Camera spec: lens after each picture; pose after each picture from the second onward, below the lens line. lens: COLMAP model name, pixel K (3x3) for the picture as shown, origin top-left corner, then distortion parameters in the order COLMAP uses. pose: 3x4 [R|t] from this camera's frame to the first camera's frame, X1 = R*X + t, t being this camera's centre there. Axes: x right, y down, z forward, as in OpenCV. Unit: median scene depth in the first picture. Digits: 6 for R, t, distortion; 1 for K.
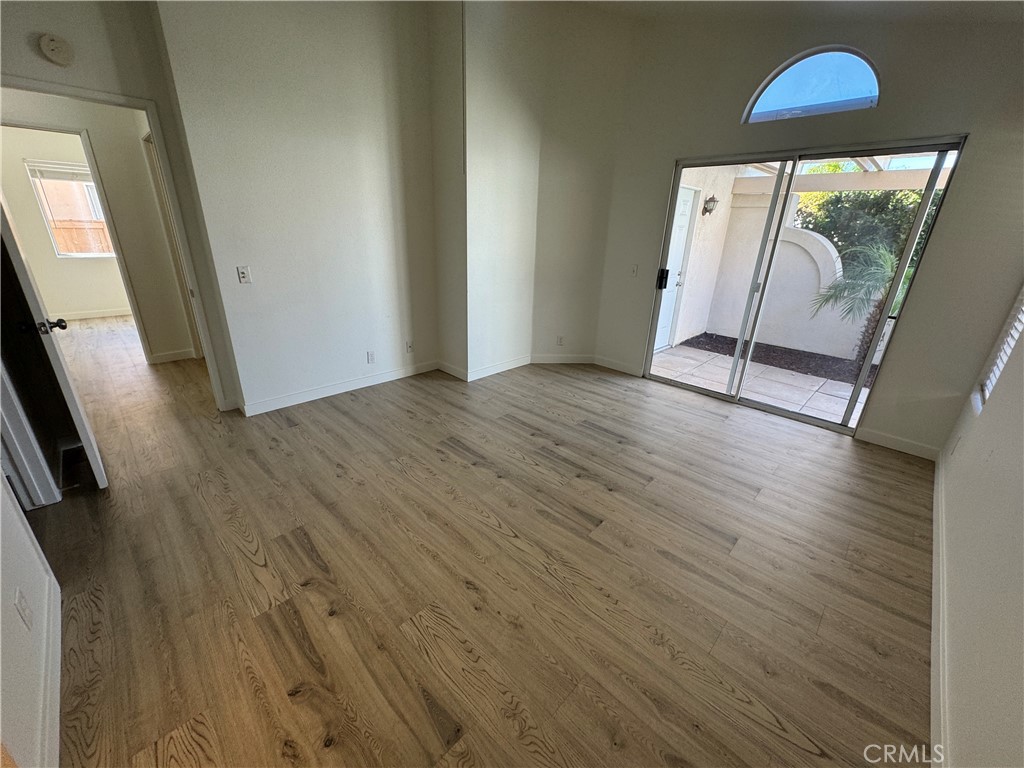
lens RADIAL K [[407.9, 0, 510.0], [0, 407.9, 382.2], [0, 0, 1]] dist [-0.004166, 0.000659]
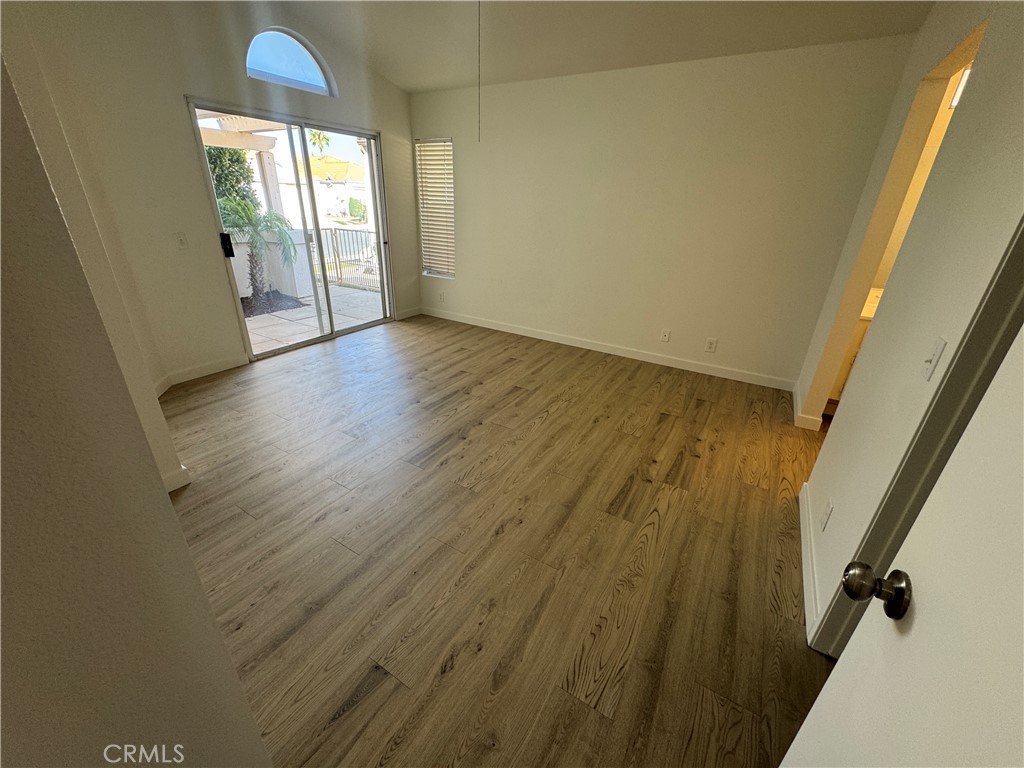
lens RADIAL K [[407.9, 0, 511.1], [0, 407.9, 384.6], [0, 0, 1]] dist [-0.004166, 0.000659]
pose [[-0.227493, -0.433179, 0.872125, -1.173530], [0.312575, 0.815731, 0.486703, -0.452592], [-0.922249, 0.383326, -0.050172, 1.122723]]
